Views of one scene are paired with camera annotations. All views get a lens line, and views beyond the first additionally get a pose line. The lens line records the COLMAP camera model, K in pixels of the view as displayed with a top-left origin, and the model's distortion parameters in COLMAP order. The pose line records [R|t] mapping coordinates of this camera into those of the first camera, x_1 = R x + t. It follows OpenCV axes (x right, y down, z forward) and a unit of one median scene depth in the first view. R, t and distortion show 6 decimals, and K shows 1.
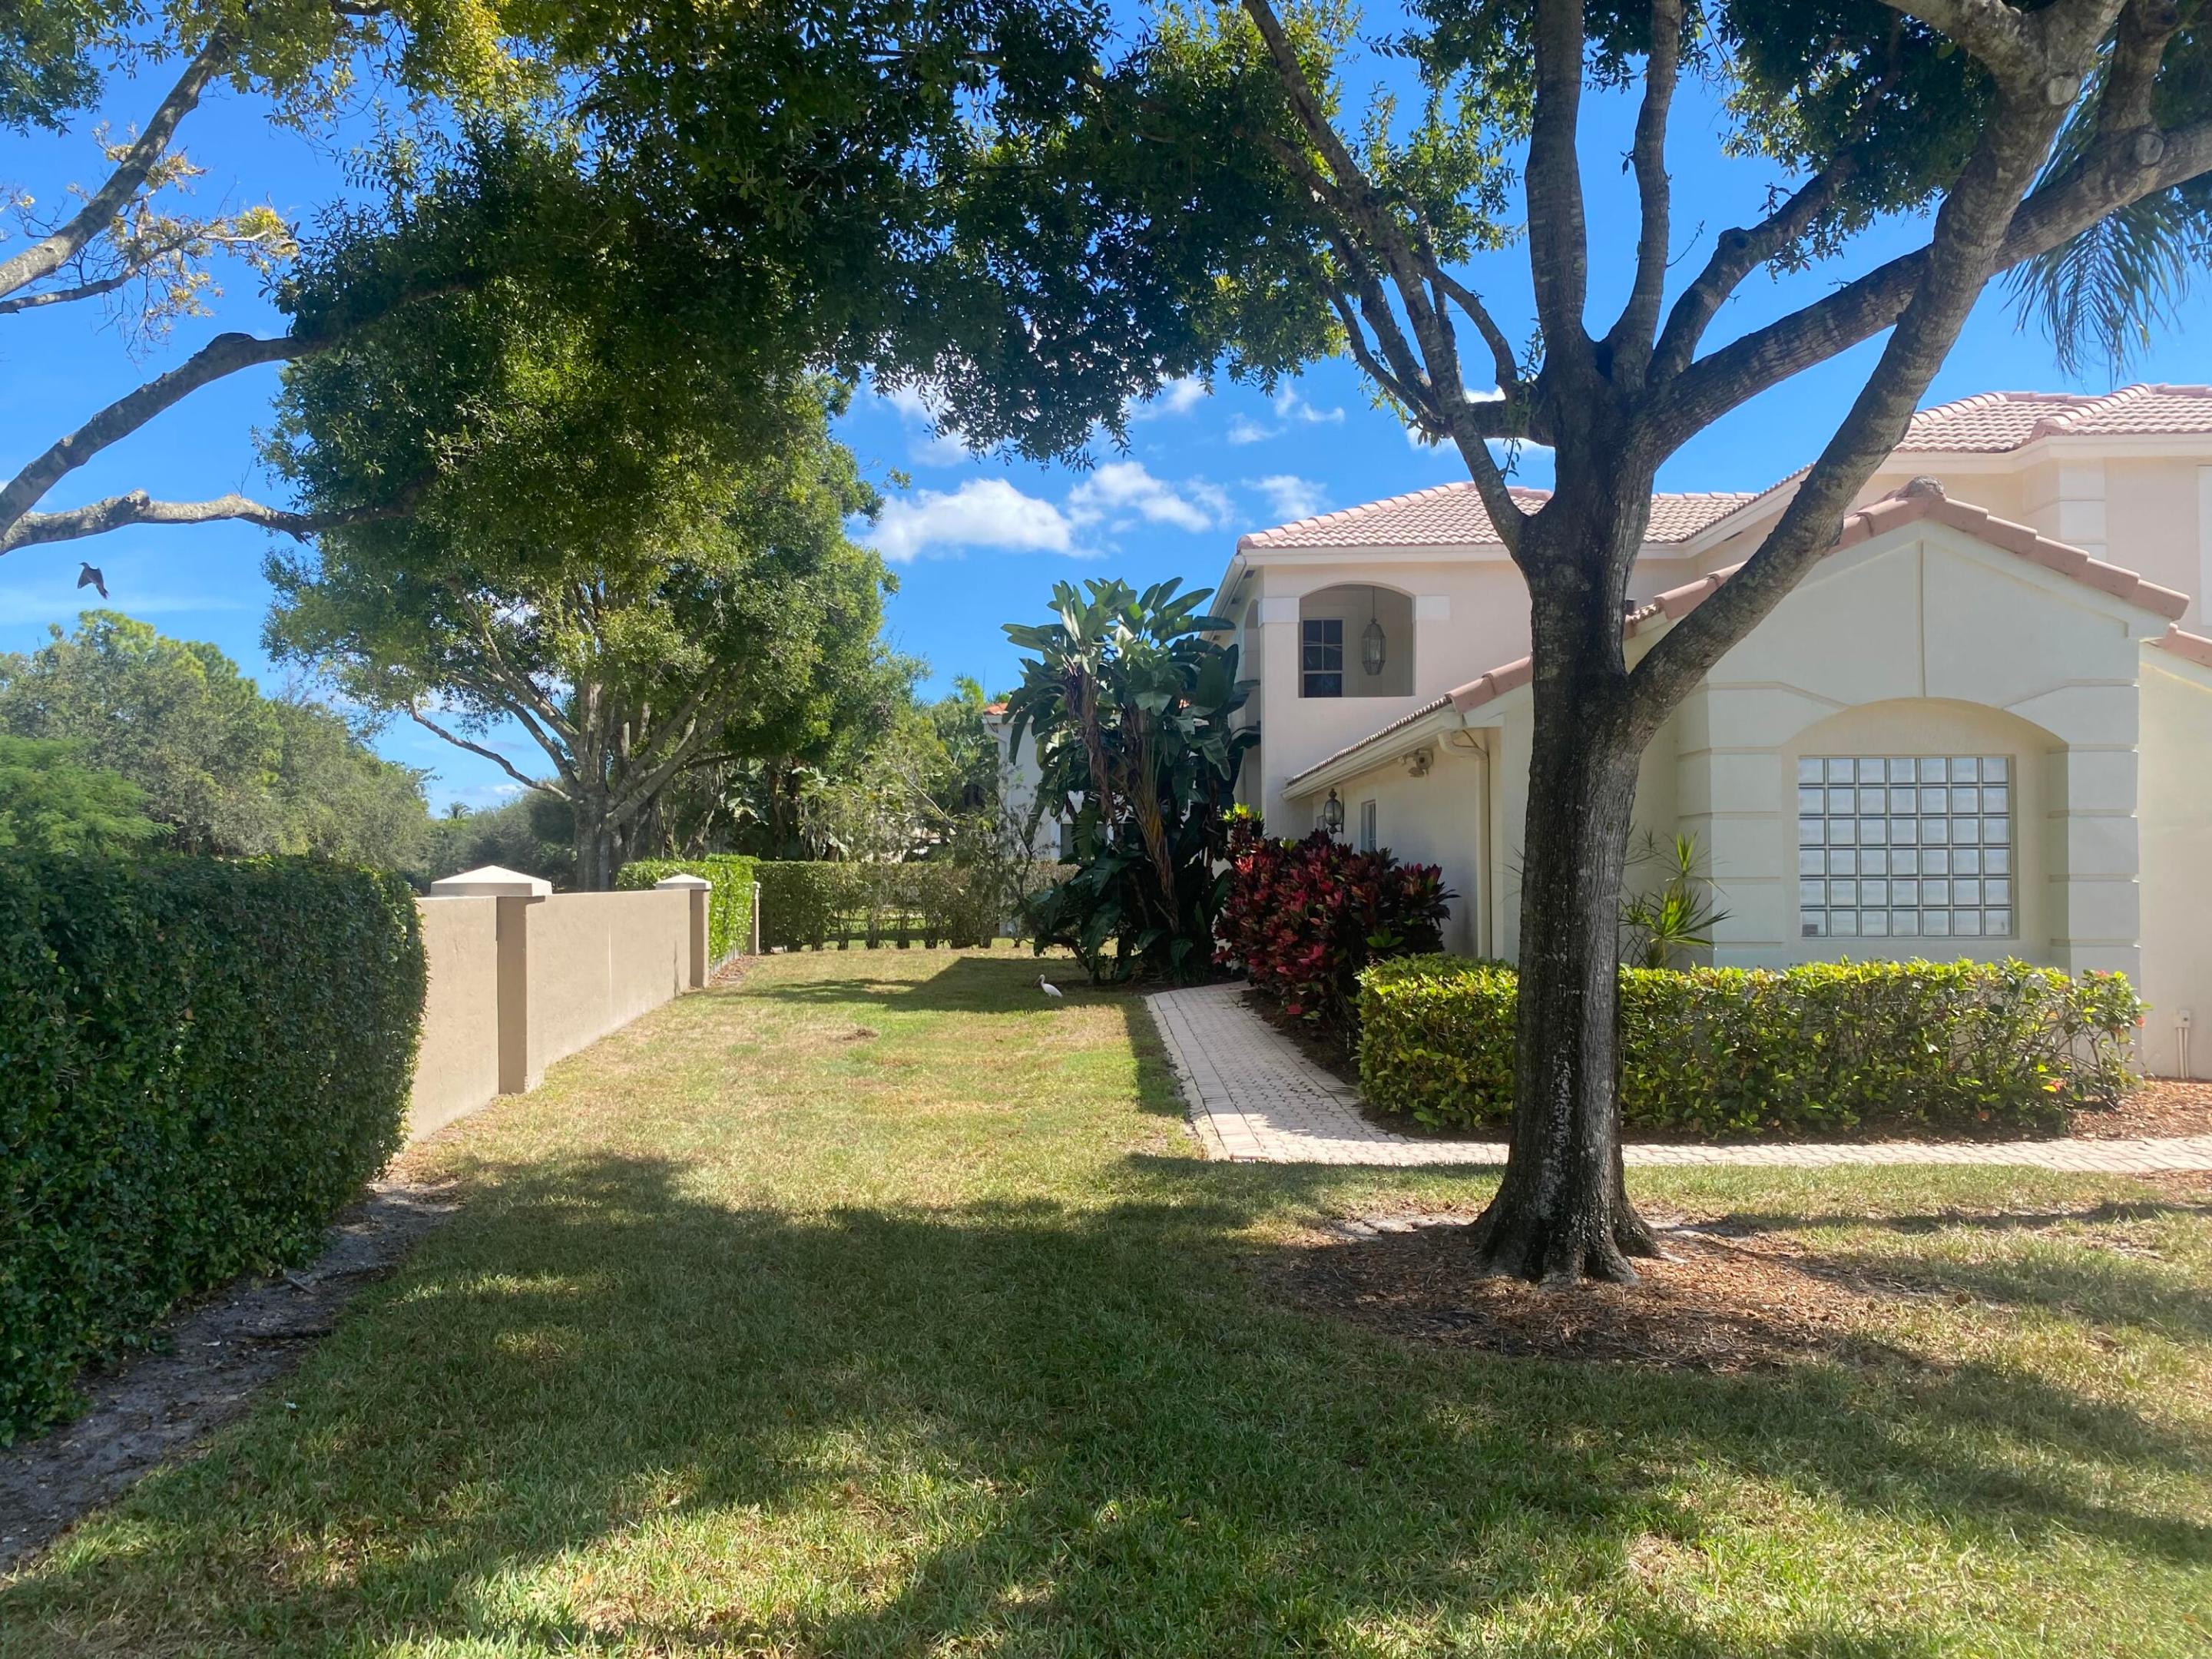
lens RADIAL K [[1681.1, 0, 1106.6], [0, 1681.1, 828.9], [0, 0, 1]] dist [0.014700, -0.001210]
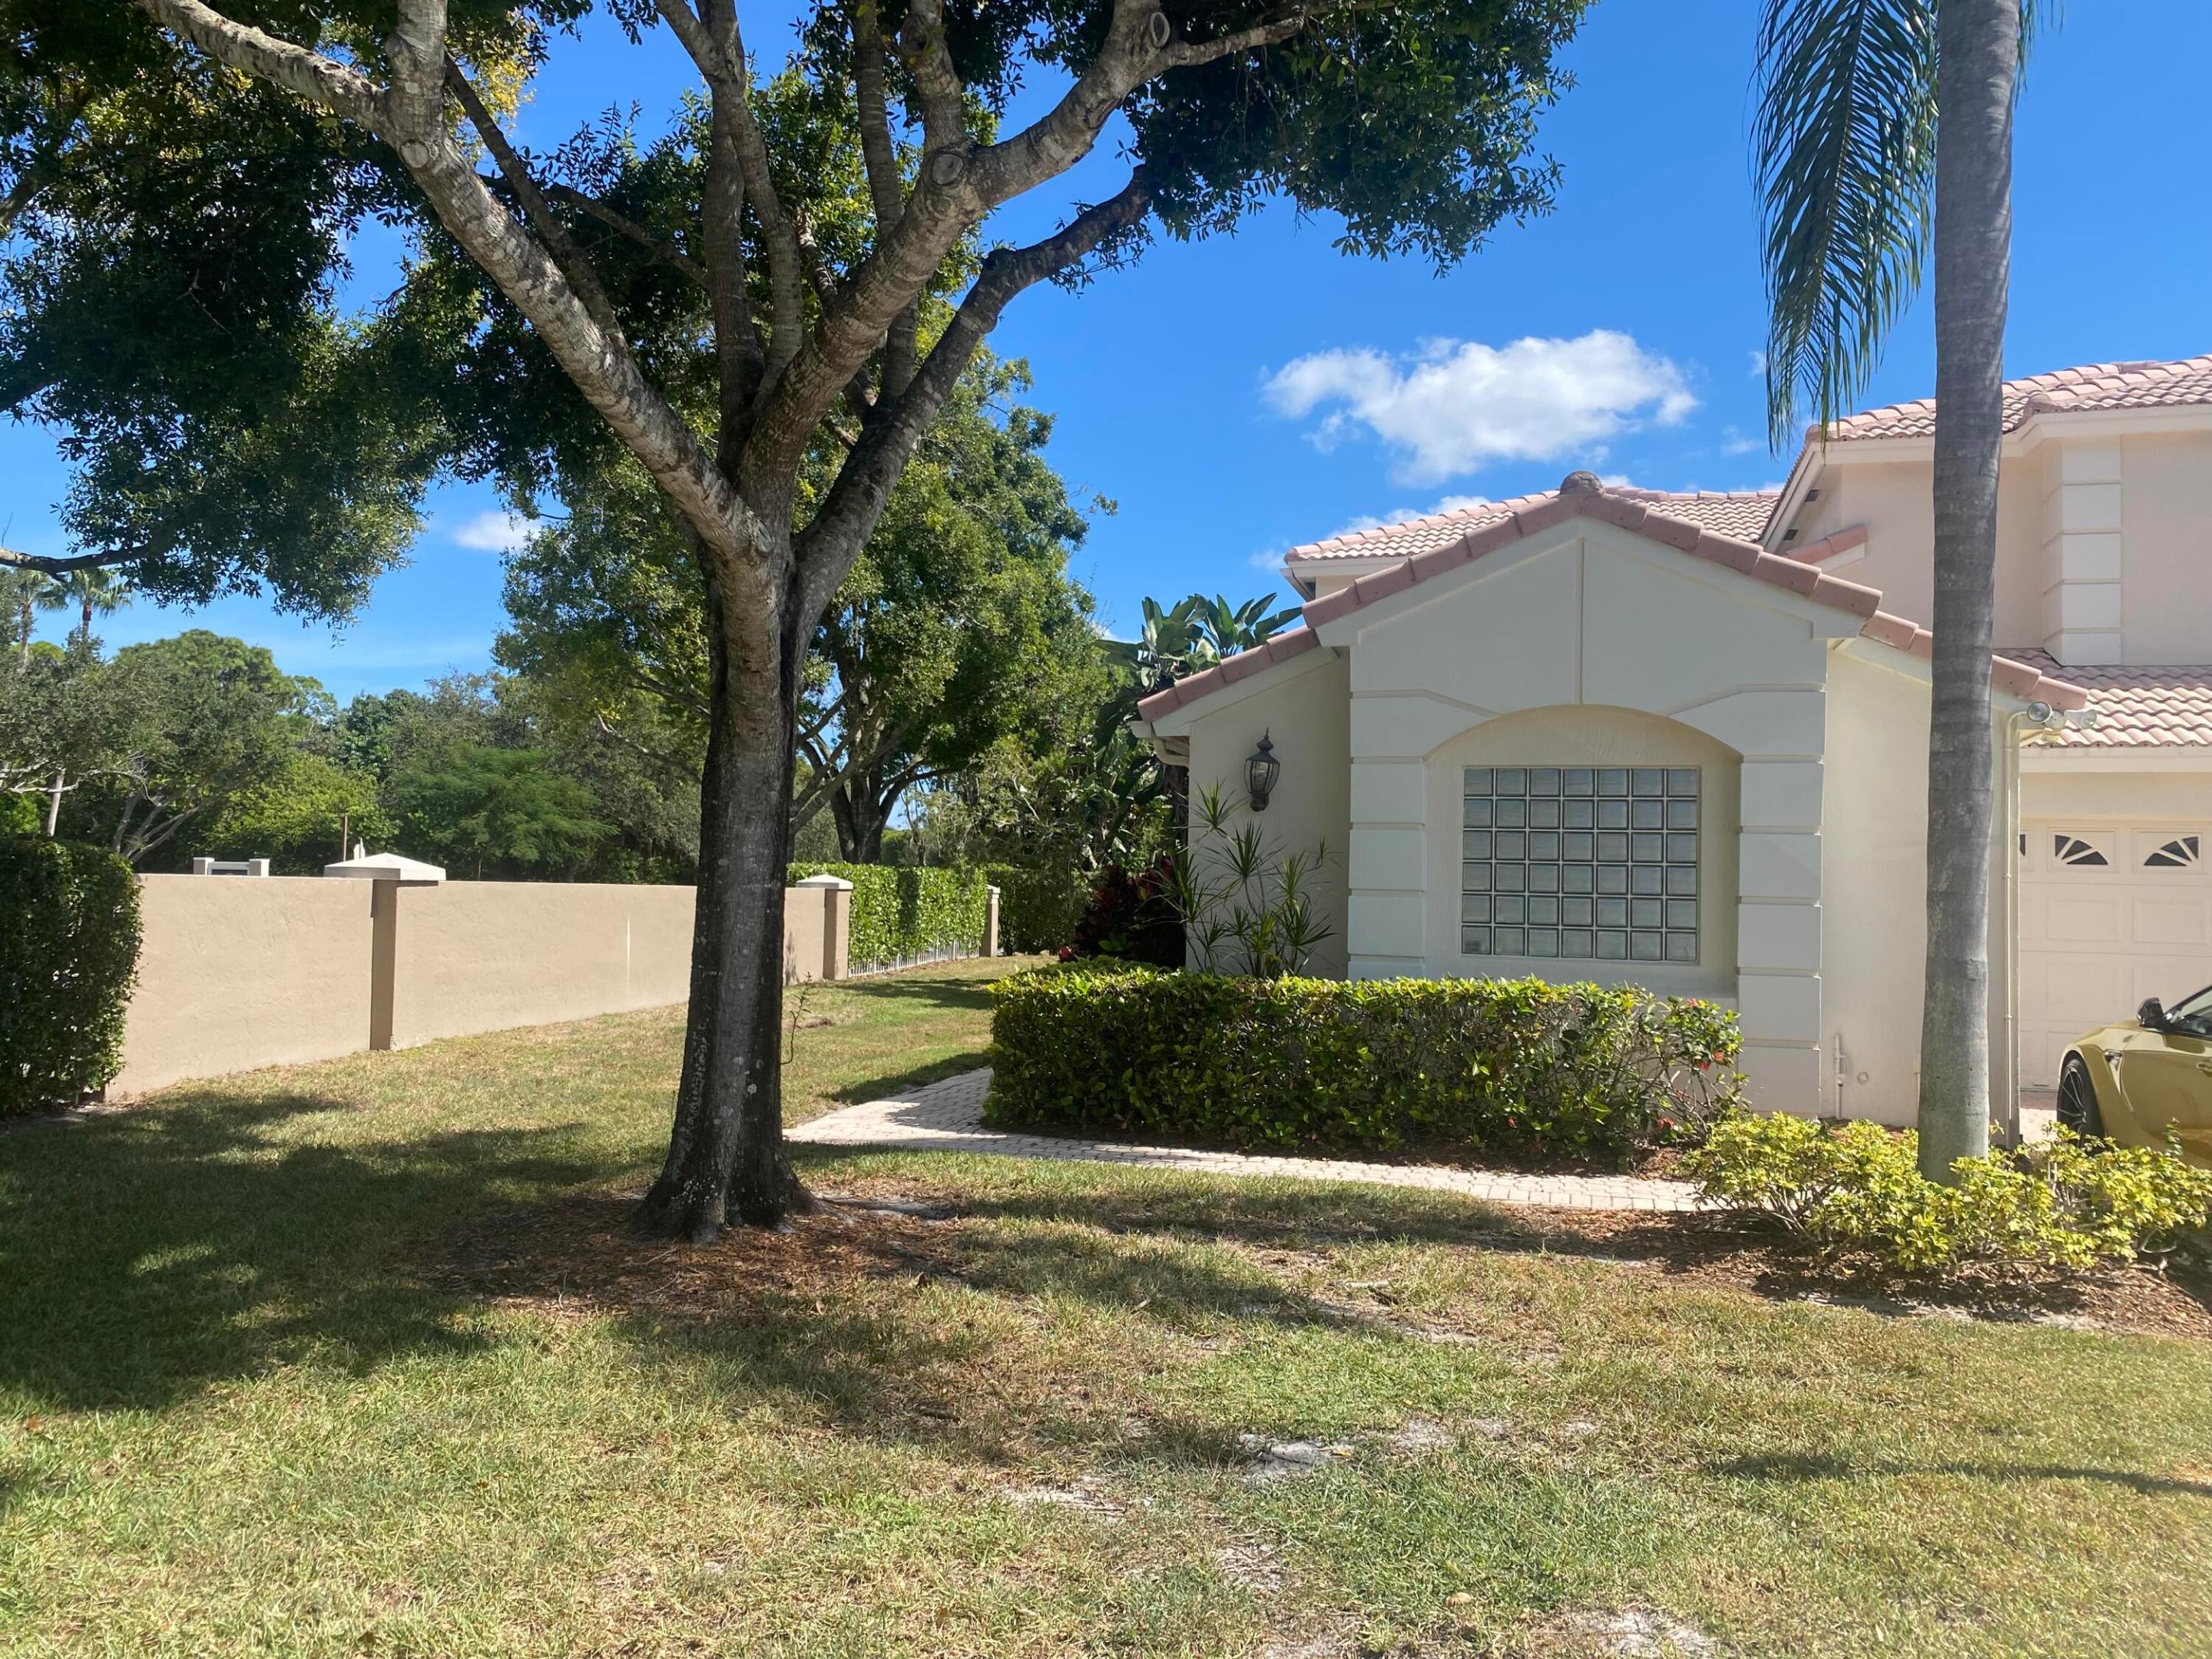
lens RADIAL K [[1681.1, 0, 1109.5], [0, 1681.1, 824.0], [0, 0, 1]] dist [0.014700, -0.001210]
pose [[0.962720, 0.016517, -0.269996, 0.236731], [-0.020055, 0.999745, -0.010351, 0.002023], [0.269757, 0.015380, 0.962806, 0.008760]]
